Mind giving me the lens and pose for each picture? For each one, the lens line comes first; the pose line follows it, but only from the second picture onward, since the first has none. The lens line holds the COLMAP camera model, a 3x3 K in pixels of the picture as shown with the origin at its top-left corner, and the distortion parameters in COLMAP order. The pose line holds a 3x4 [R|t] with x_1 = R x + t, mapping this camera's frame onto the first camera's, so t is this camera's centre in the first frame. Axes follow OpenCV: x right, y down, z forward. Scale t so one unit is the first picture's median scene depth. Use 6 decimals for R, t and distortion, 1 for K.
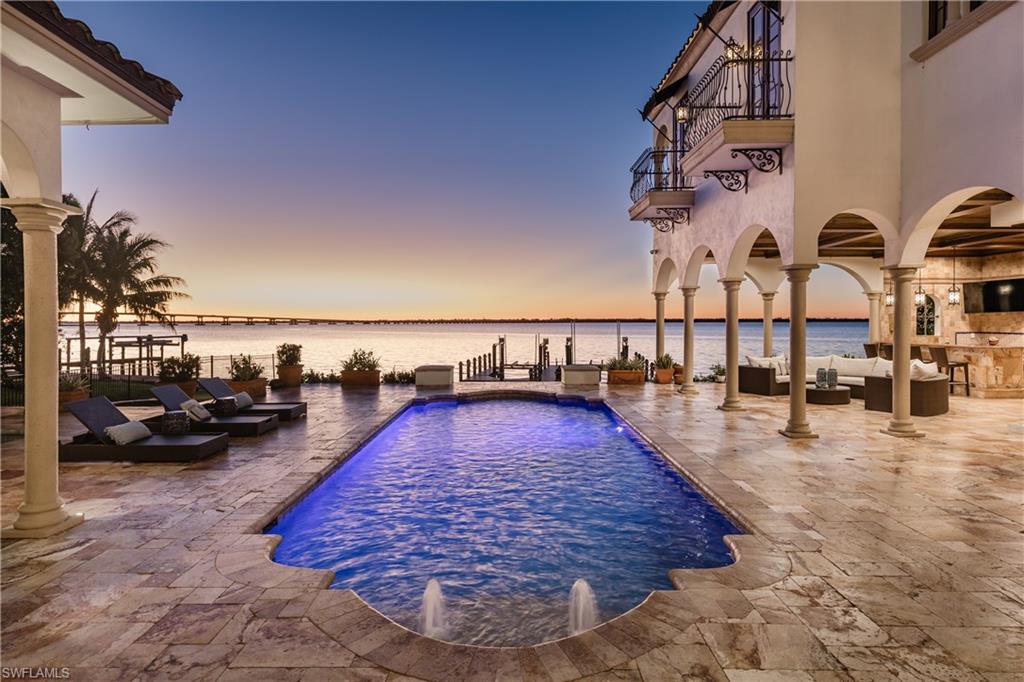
lens RADIAL K [[555.9, 0, 507.9], [0, 555.9, 333.4], [0, 0, 1]] dist [0.005985, 0.000078]
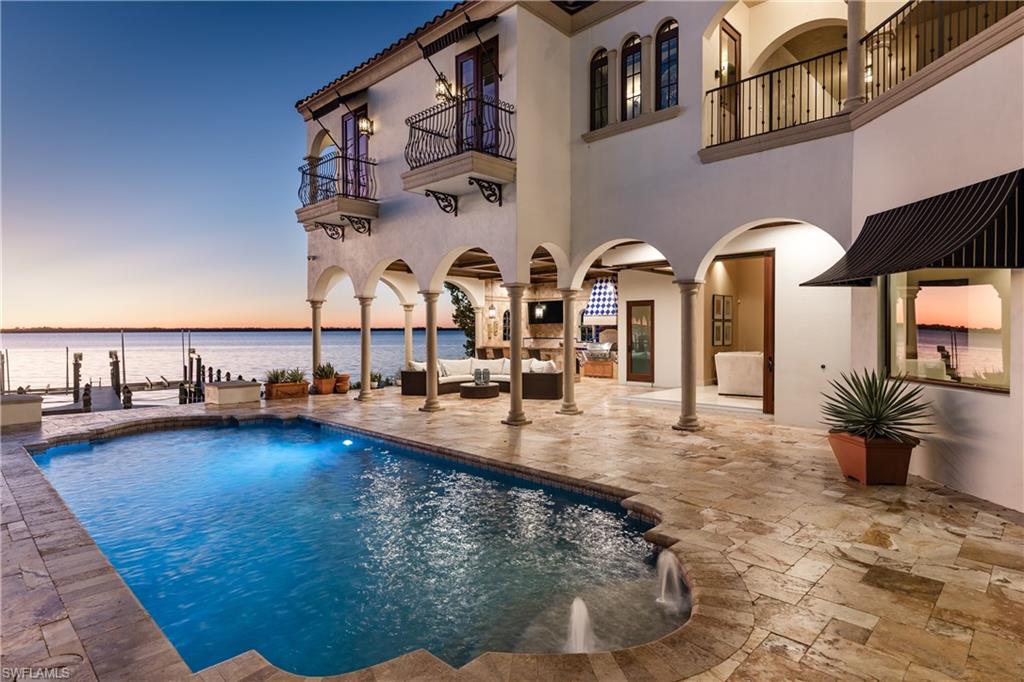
lens RADIAL K [[555.9, 0, 509.2], [0, 555.9, 340.2], [0, 0, 1]] dist [0.005985, 0.000078]
pose [[0.694570, -0.014062, 0.719287, -0.228798], [0.017498, 0.999843, 0.002650, -0.001226], [-0.719212, 0.010746, 0.694708, 0.105778]]
